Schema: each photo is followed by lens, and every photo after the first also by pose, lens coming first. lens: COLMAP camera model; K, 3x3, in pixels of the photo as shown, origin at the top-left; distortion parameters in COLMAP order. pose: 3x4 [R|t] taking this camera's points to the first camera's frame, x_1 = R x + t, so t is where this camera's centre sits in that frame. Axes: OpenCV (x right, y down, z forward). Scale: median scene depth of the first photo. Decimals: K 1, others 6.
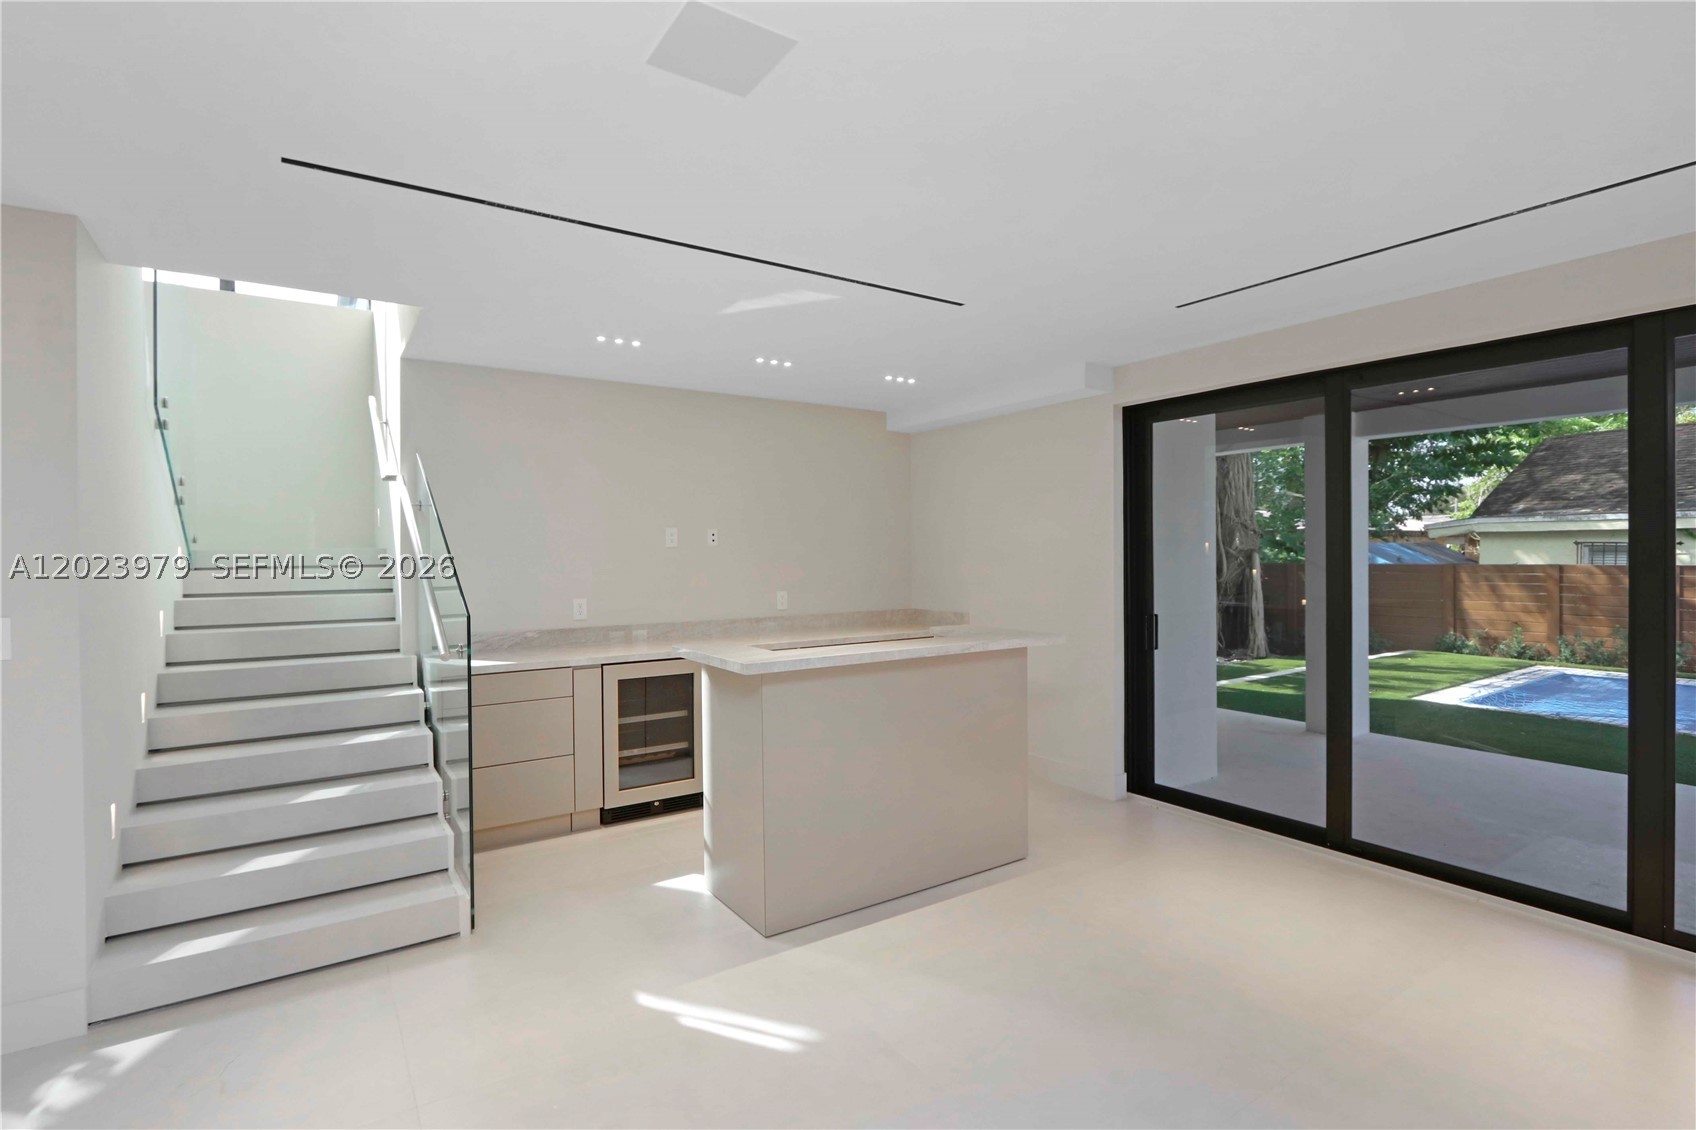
lens RADIAL K [[827.6, 0, 845.3], [0, 827.6, 544.1], [0, 0, 1]] dist [0.000487, -0.000051]
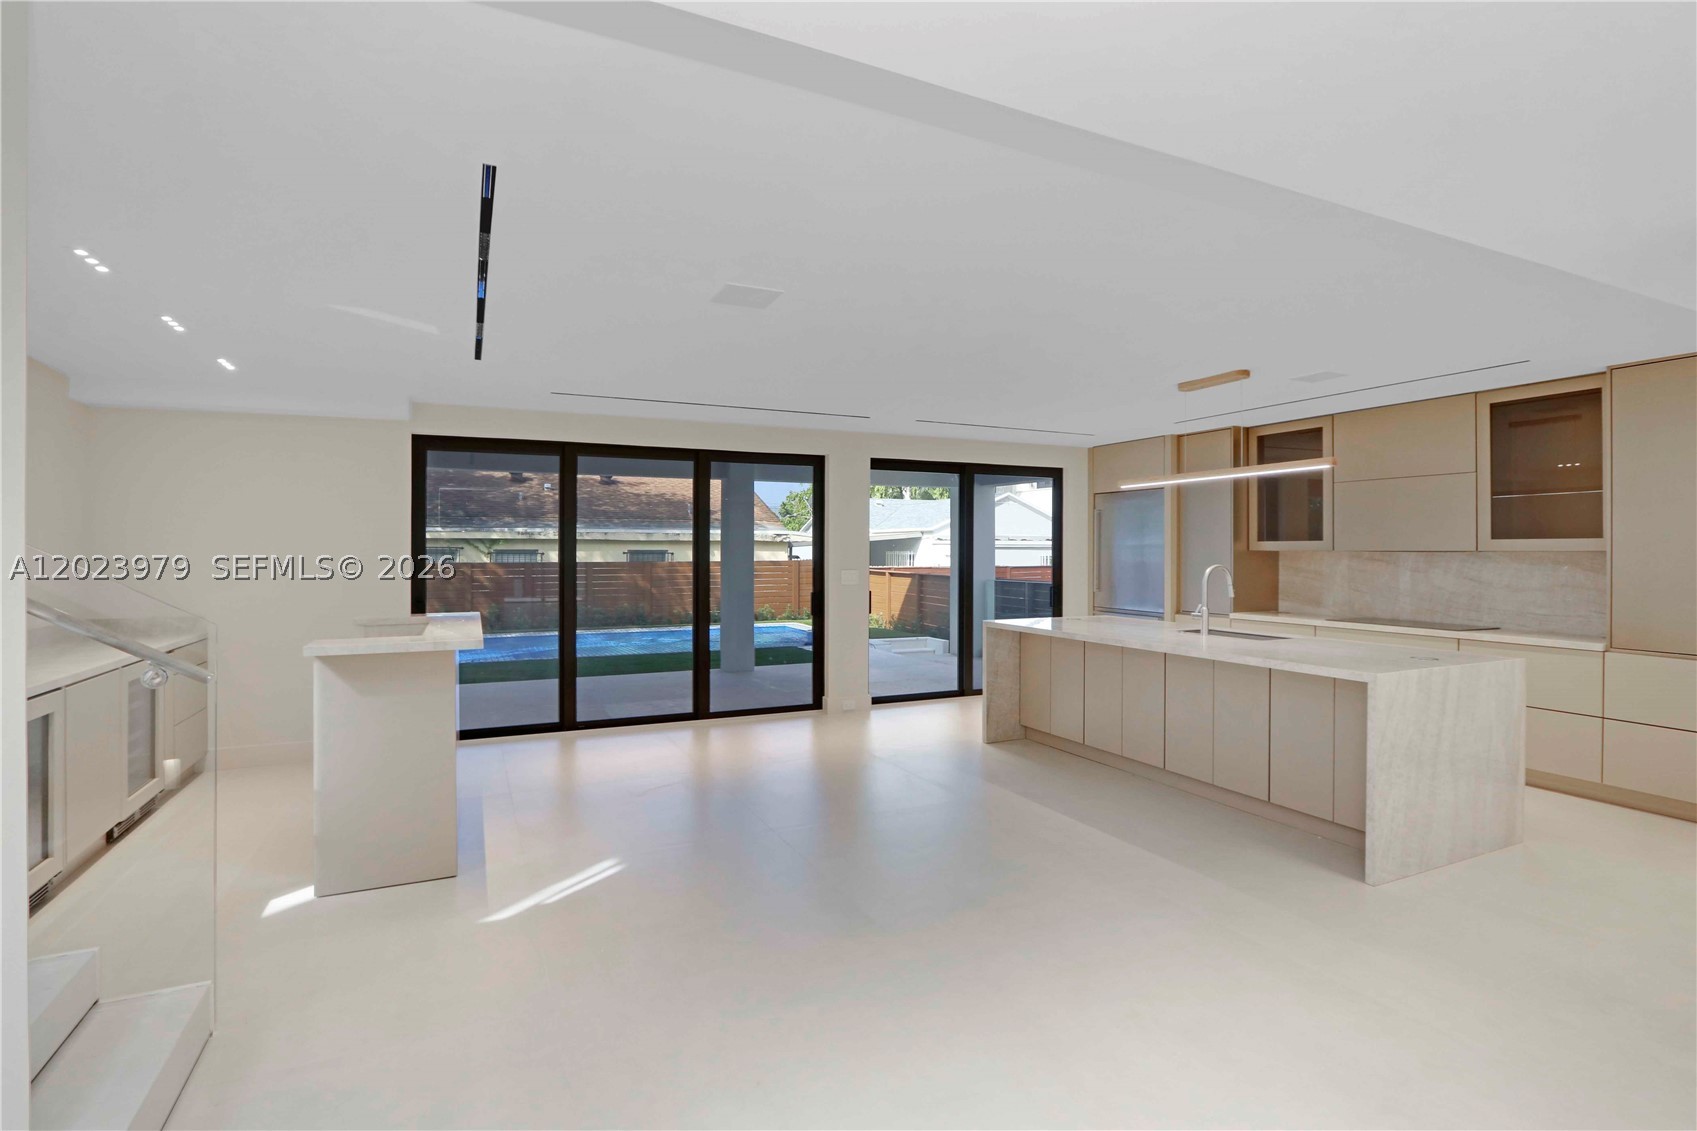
lens RADIAL K [[801.7, 0, 842.2], [0, 801.7, 551.4], [0, 0, 1]] dist [-0.002816, -0.000100]
pose [[0.130533, 0.003045, 0.991439, -0.958359], [-0.007510, 0.999970, -0.002082, 0.009911], [-0.991415, -0.007174, 0.130552, 0.251228]]
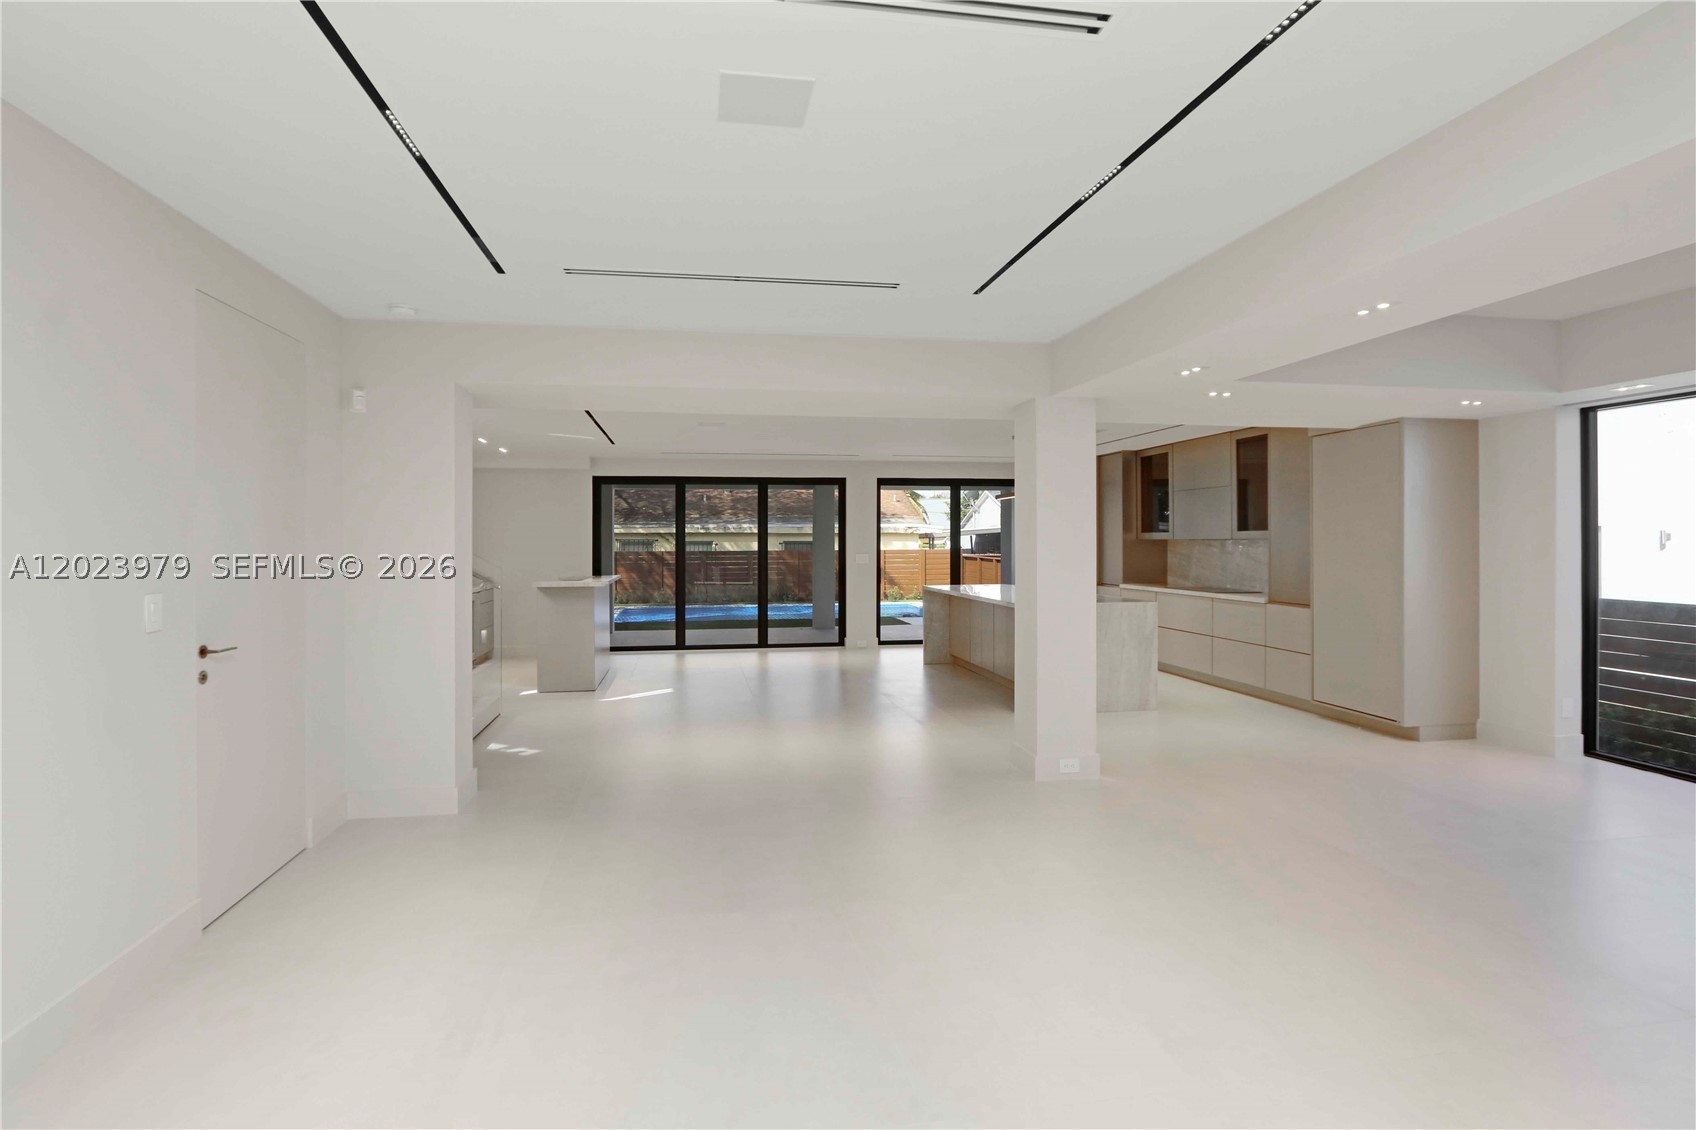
lens RADIAL K [[827.6, 0, 845.3], [0, 827.6, 544.1], [0, 0, 1]] dist [0.000487, -0.000051]
pose [[0.379228, -0.000439, 0.925303, -1.801006], [-0.003393, 0.999993, 0.001864, 0.010230], [-0.925297, -0.003846, 0.379224, -0.569978]]
